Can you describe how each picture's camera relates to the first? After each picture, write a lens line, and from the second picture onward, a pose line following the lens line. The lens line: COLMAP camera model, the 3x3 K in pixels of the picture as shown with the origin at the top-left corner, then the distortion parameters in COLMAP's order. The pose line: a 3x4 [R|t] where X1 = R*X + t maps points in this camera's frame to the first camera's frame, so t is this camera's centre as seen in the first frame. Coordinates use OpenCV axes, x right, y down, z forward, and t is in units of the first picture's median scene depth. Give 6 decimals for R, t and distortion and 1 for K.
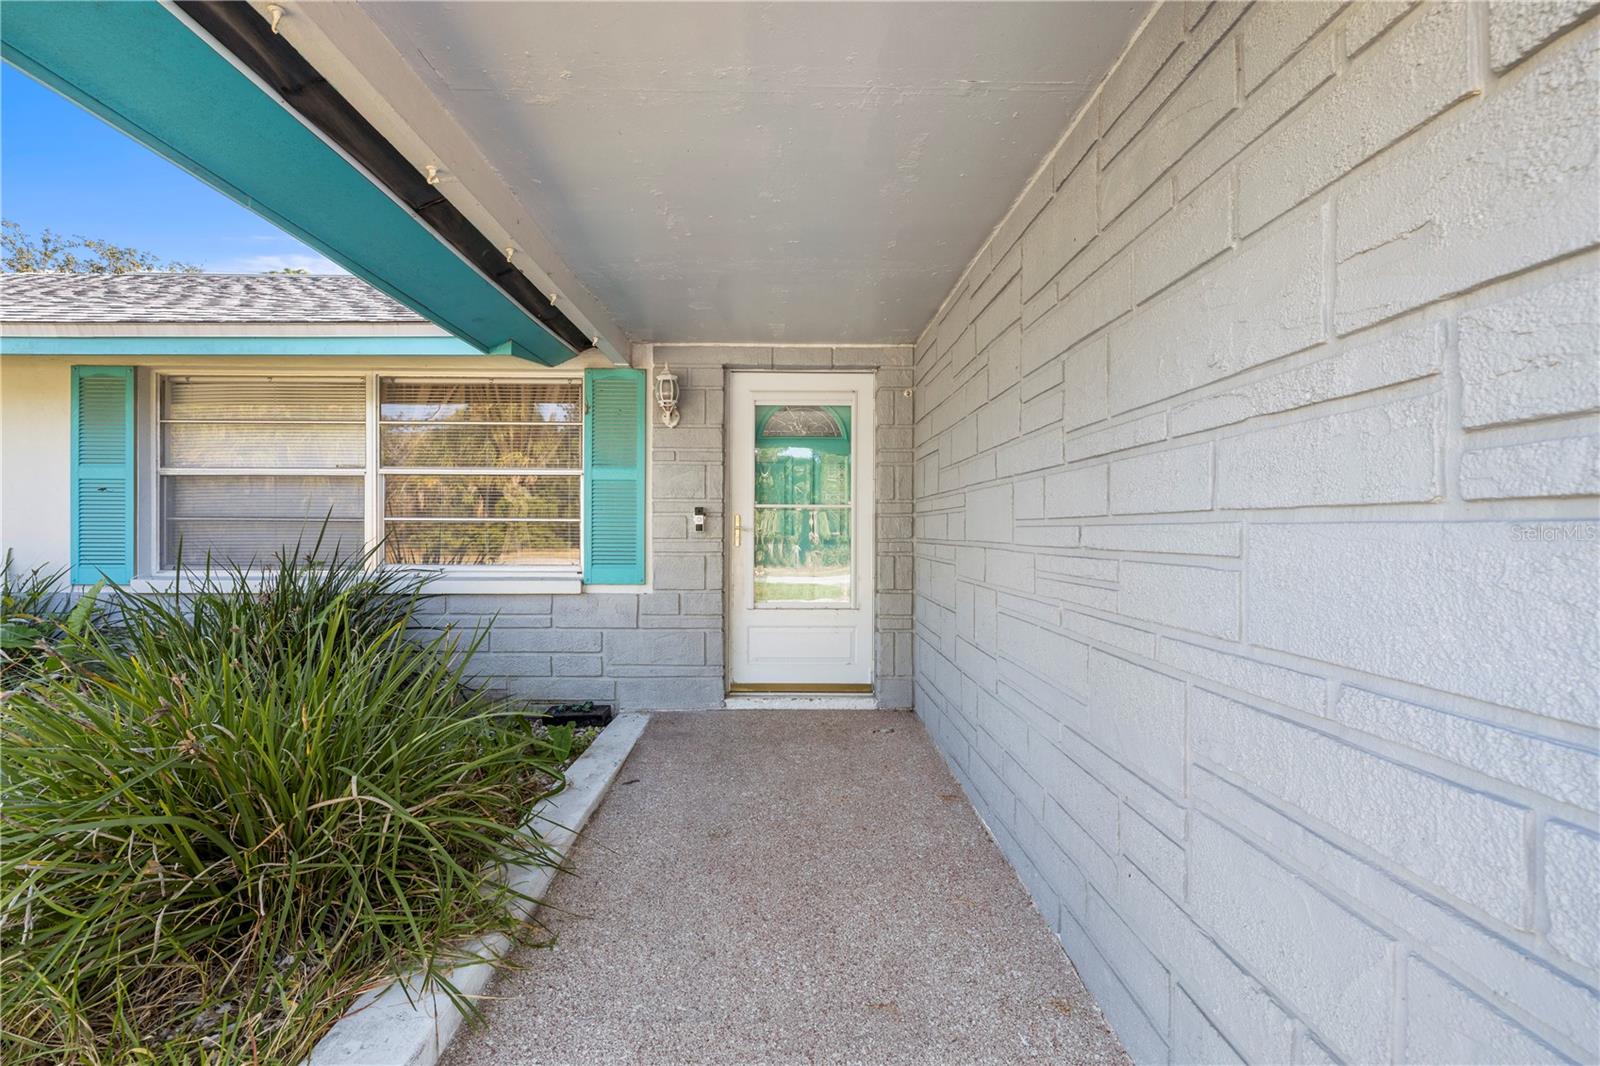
lens RADIAL K [[674.4, 0, 799.3], [0, 674.4, 535.6], [0, 0, 1]] dist [-0.000554, -0.000271]
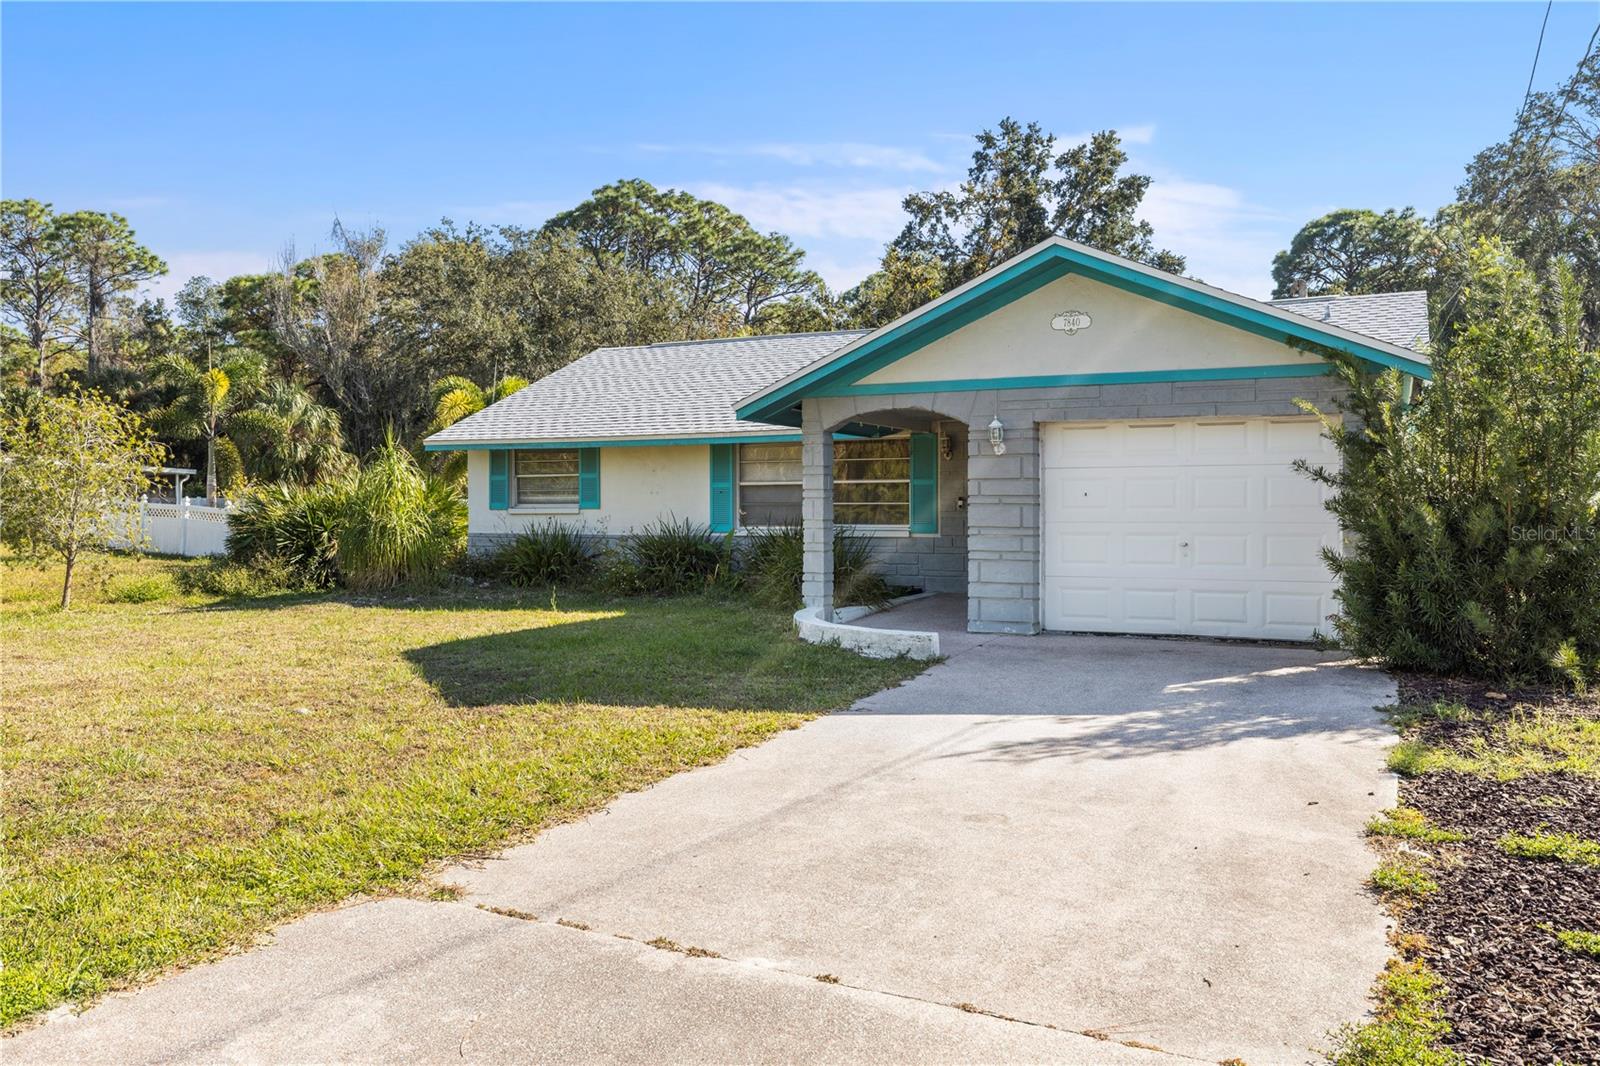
lens RADIAL K [[1236.8, 0, 800.3], [0, 1236.8, 527.6], [0, 0, 1]] dist [-0.004716, 0.016149]
pose [[0.890659, -0.001045, -0.454670, 1.177102], [0.005300, 0.999953, 0.008083, 0.020638], [0.454641, -0.009608, 0.890623, -2.713721]]
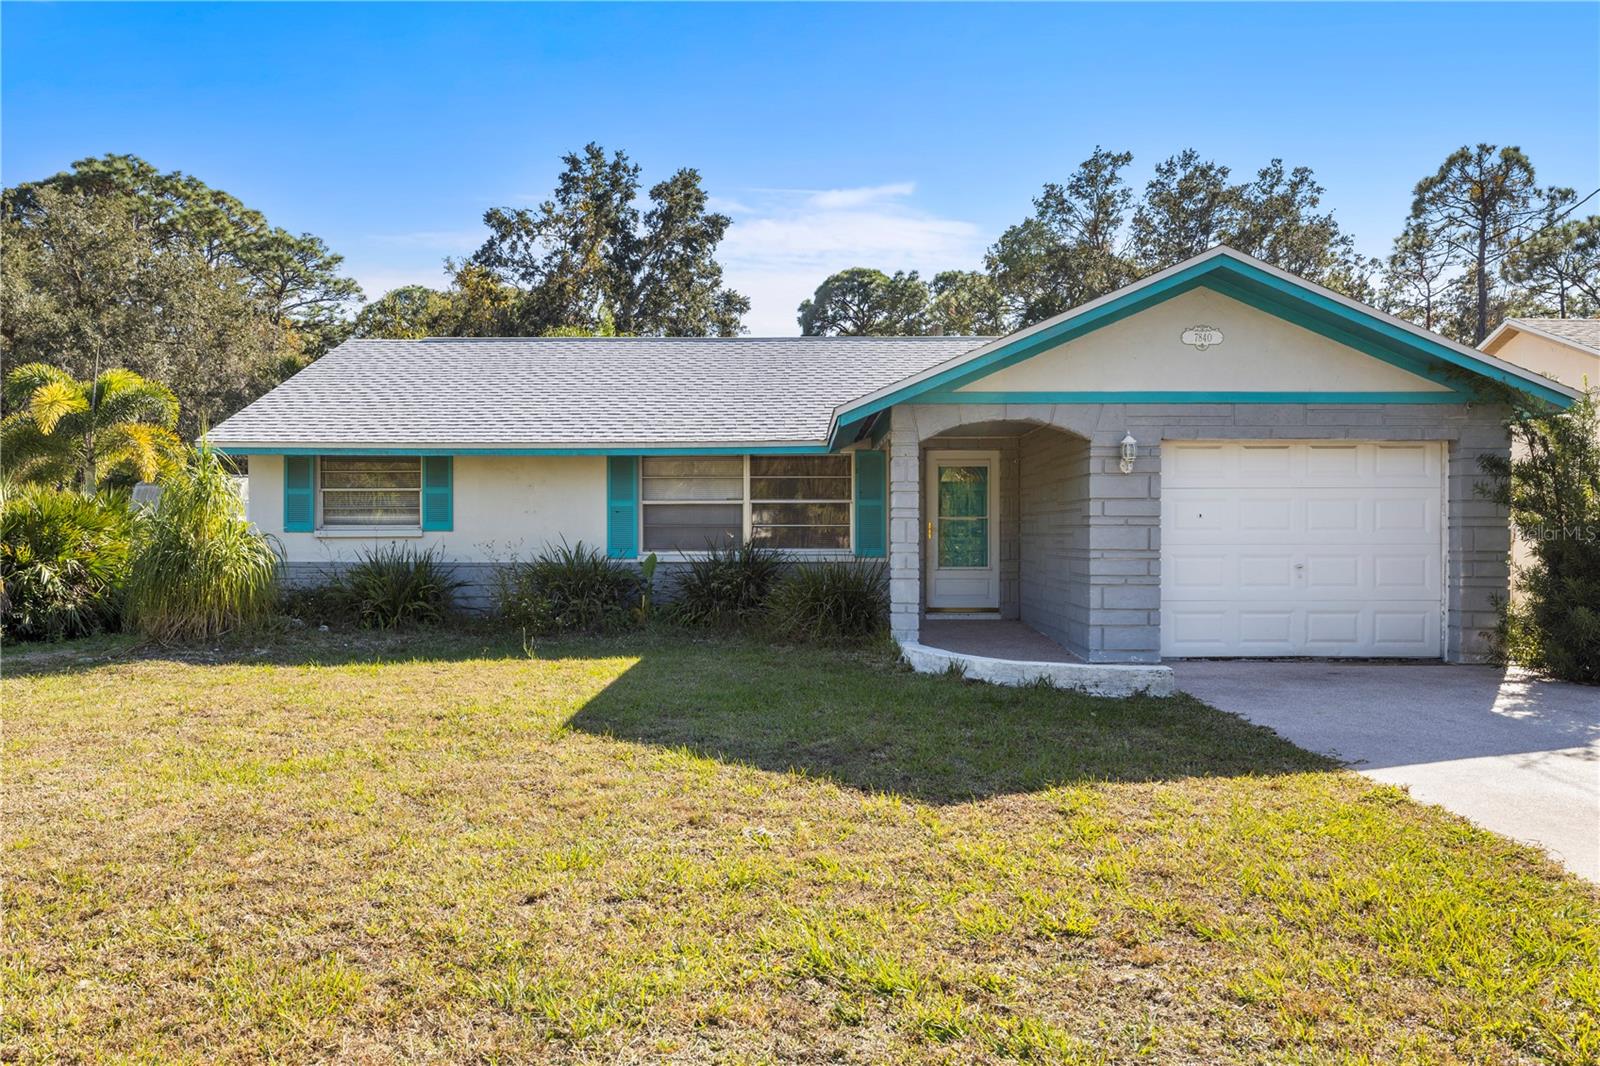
lens RADIAL K [[1194.2, 0, 799.0], [0, 1194.2, 541.7], [0, 0, 1]] dist [-0.000621, -0.001255]
pose [[0.999469, -0.006759, -0.031877, -0.373690], [0.006807, 0.999976, 0.001401, 0.018923], [0.031867, -0.001617, 0.999491, -2.573433]]
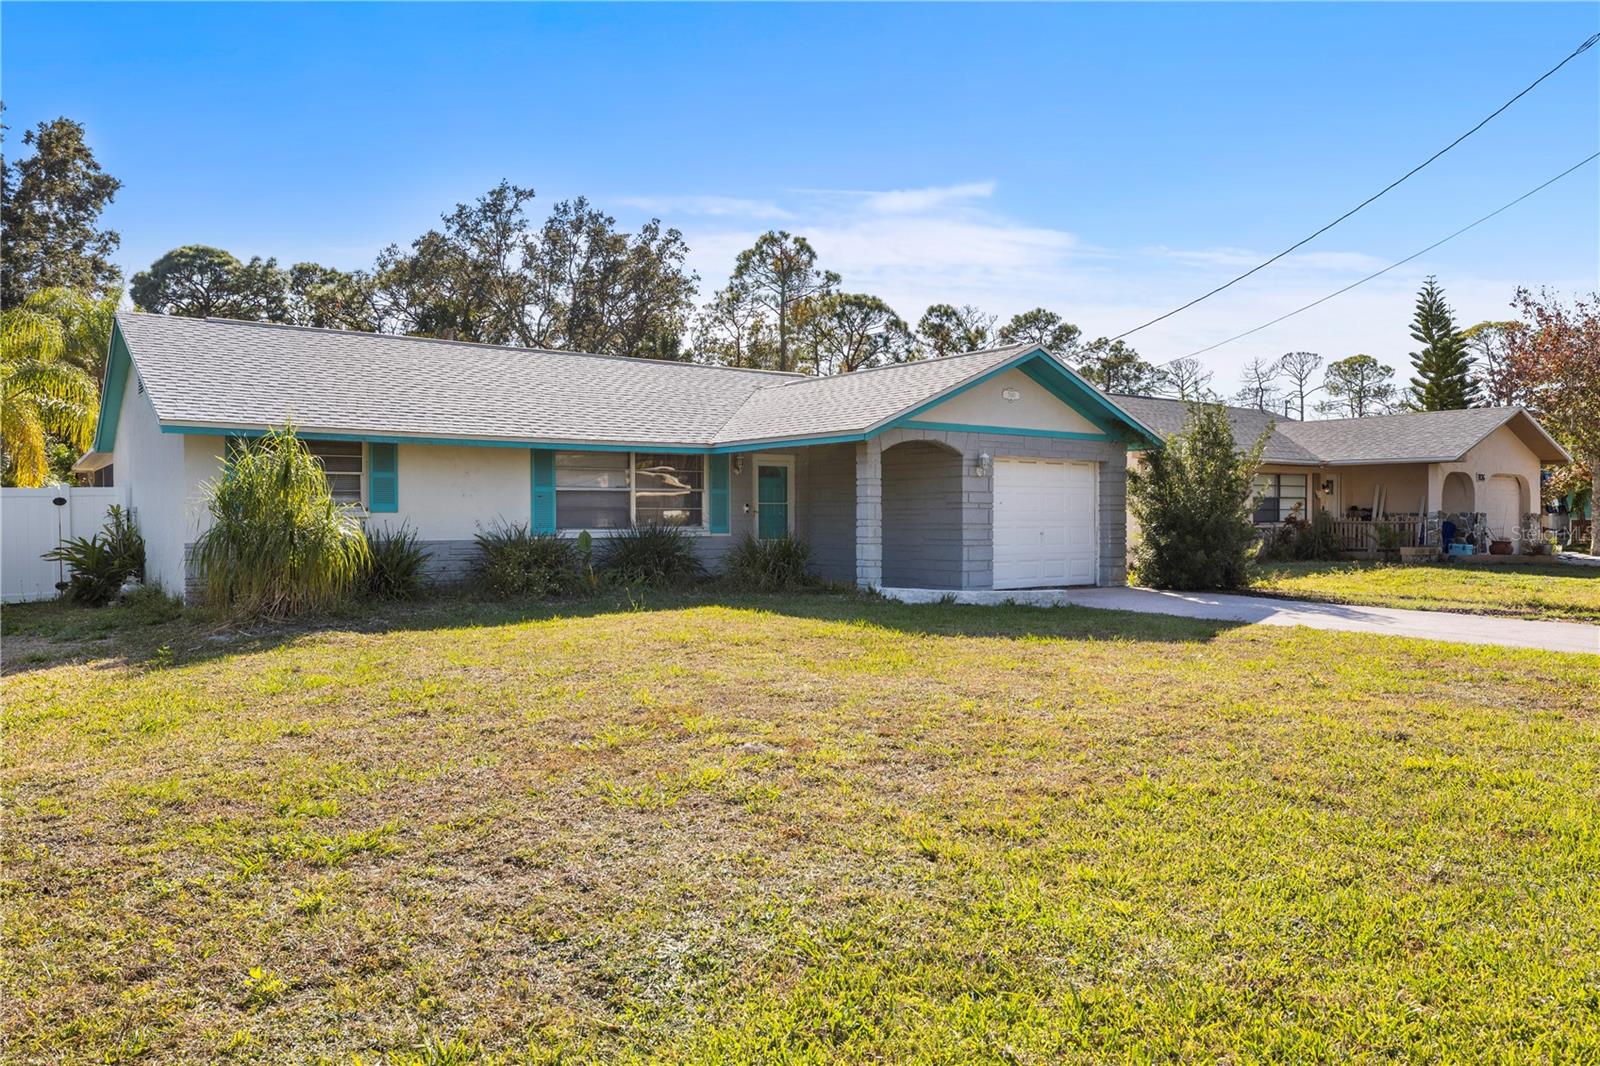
lens RADIAL K [[1102.2, 0, 801.5], [0, 1102.2, 527.9], [0, 0, 1]] dist [0.004658, -0.003488]
pose [[0.814259, -0.013194, 0.580352, -2.544909], [0.011285, 0.999913, 0.006899, 0.026512], [-0.580392, 0.000932, 0.814337, -2.746023]]
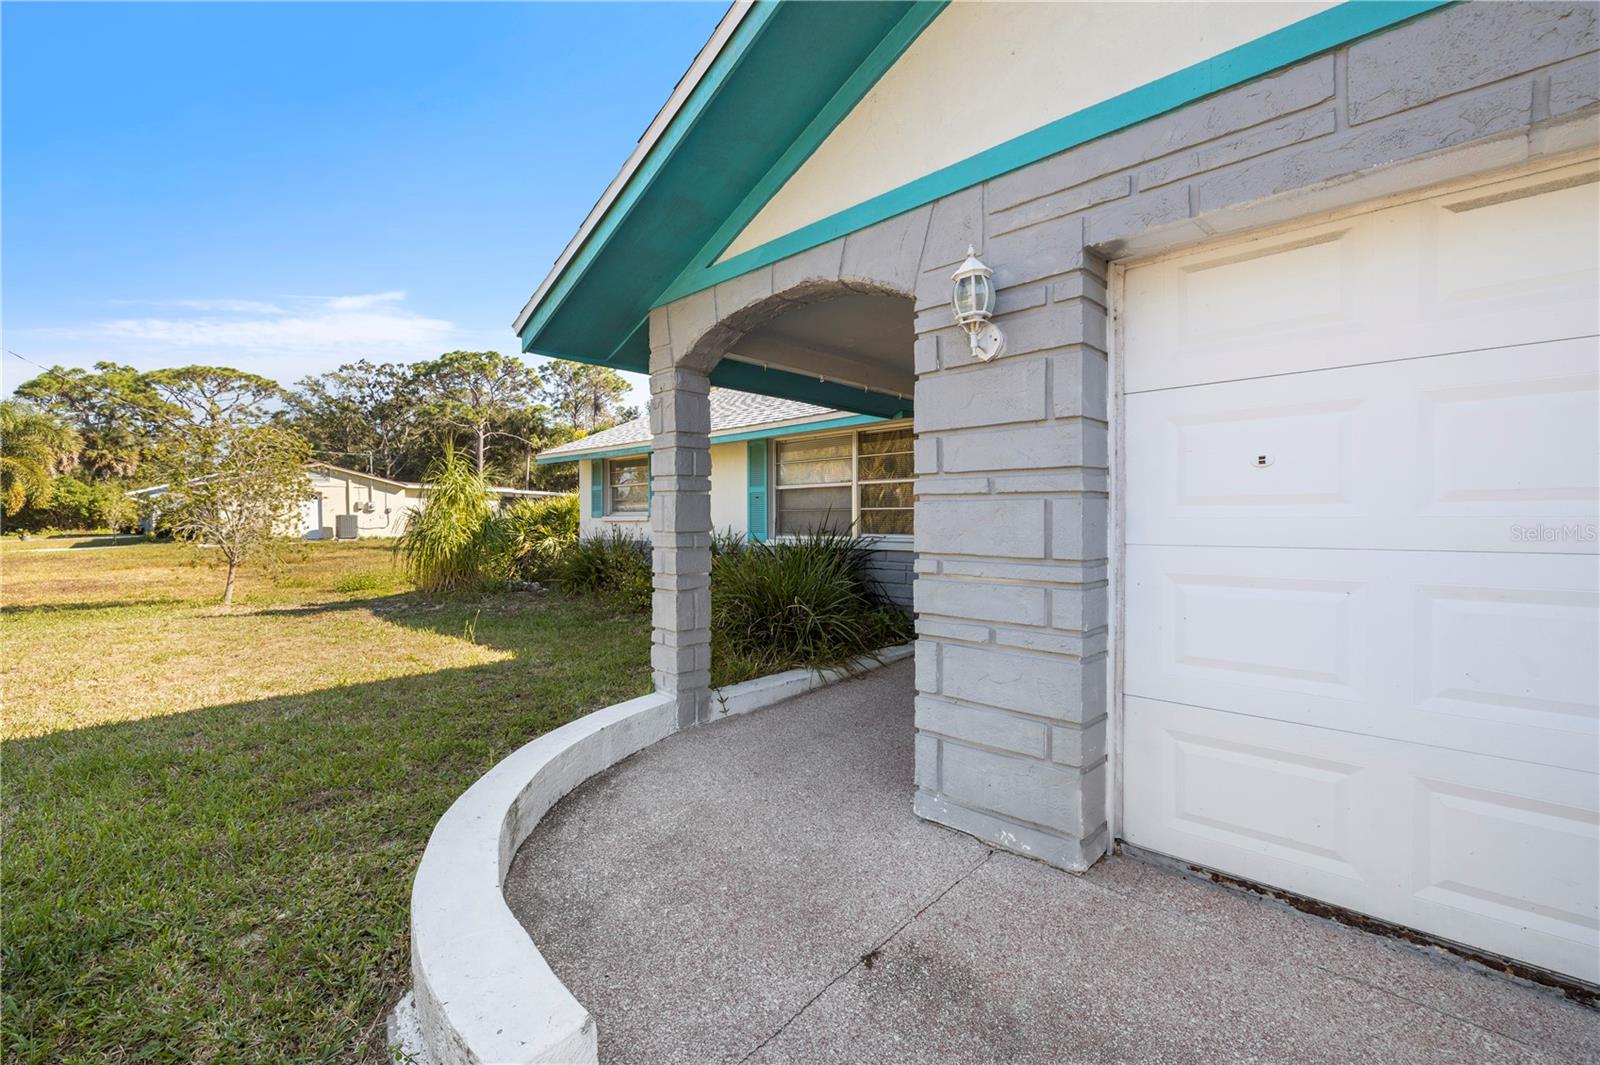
lens RADIAL K [[674.4, 0, 794.7], [0, 674.4, 527.2], [0, 0, 1]] dist [-0.000554, -0.000271]
pose [[0.708111, 0.001309, -0.706100, 0.563177], [0.002303, 0.999989, 0.004163, 0.017219], [0.706097, -0.004574, 0.708100, -0.432068]]
